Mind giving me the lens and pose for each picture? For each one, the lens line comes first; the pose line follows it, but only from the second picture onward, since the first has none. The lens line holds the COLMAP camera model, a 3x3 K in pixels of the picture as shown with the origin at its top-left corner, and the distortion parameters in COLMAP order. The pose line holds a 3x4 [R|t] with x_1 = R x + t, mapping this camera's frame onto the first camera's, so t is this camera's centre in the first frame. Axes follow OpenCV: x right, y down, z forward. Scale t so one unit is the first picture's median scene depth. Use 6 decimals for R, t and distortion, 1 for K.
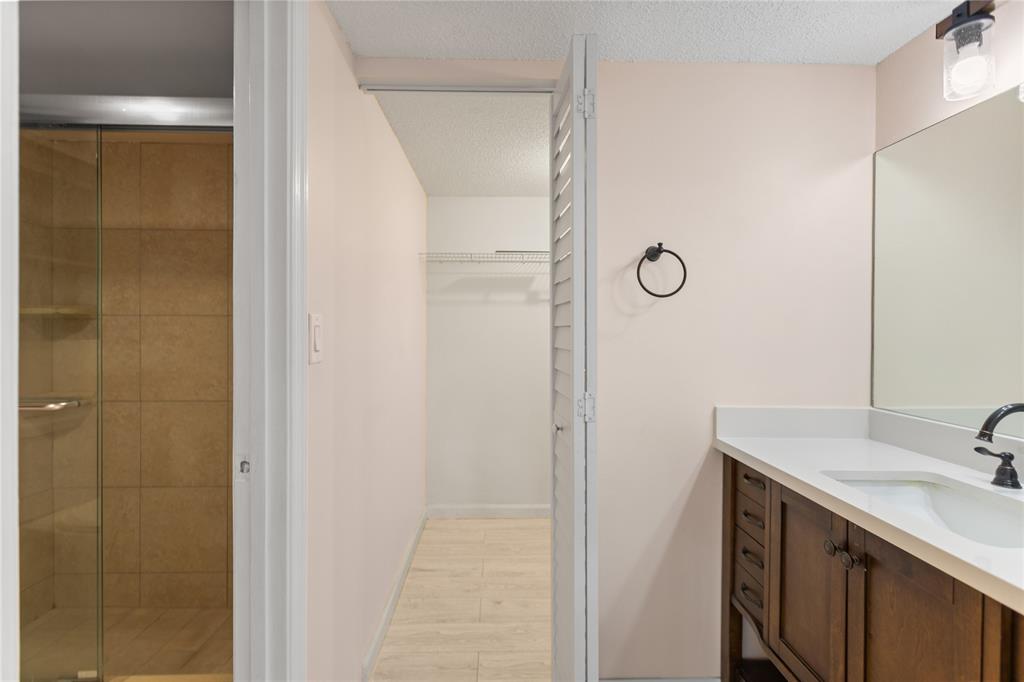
lens RADIAL K [[491.5, 0, 505.9], [0, 491.5, 337.5], [0, 0, 1]] dist [-0.001341, -0.000437]
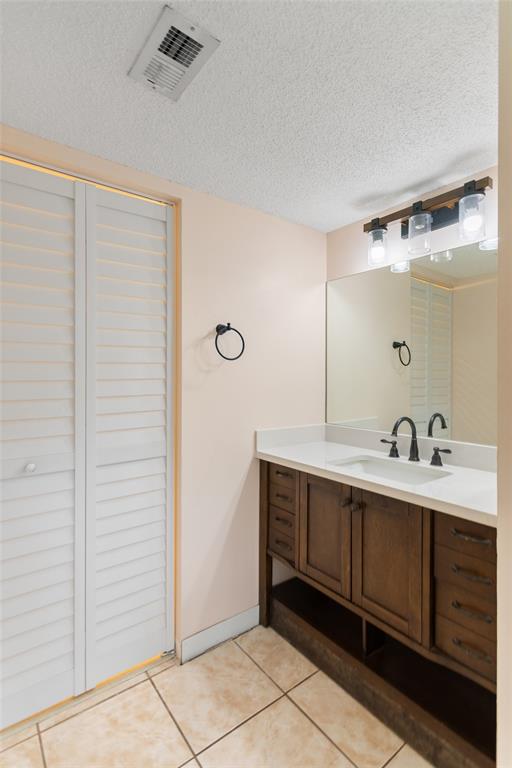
lens RADIAL K [[374.0, 0, 254.0], [0, 374.0, 377.6], [0, 0, 1]] dist [-0.001055, -0.000201]
pose [[0.813001, -0.004998, 0.582241, -0.329578], [0.008497, 0.999959, -0.003281, -0.028729], [-0.582201, 0.007615, 0.813009, 0.047661]]
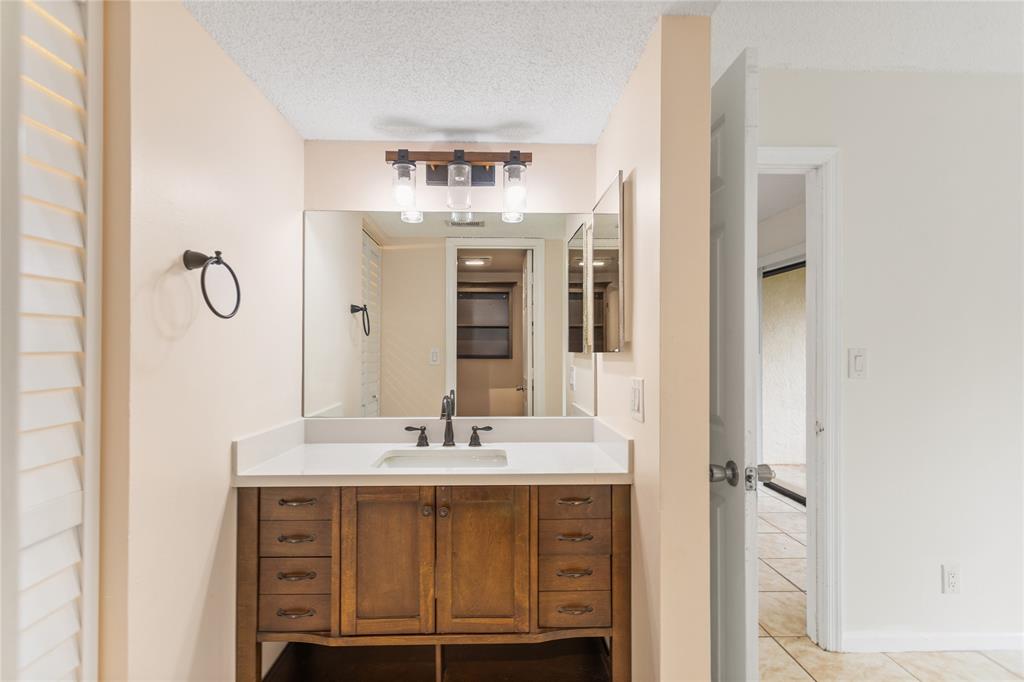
lens RADIAL K [[489.6, 0, 509.0], [0, 489.6, 349.2], [0, 0, 1]] dist [0.002866, 0.000196]
pose [[-0.012475, -0.001213, 0.999921, -0.597481], [0.012168, 0.999925, 0.001365, -0.029856], [-0.999848, 0.012184, -0.012459, 0.617294]]
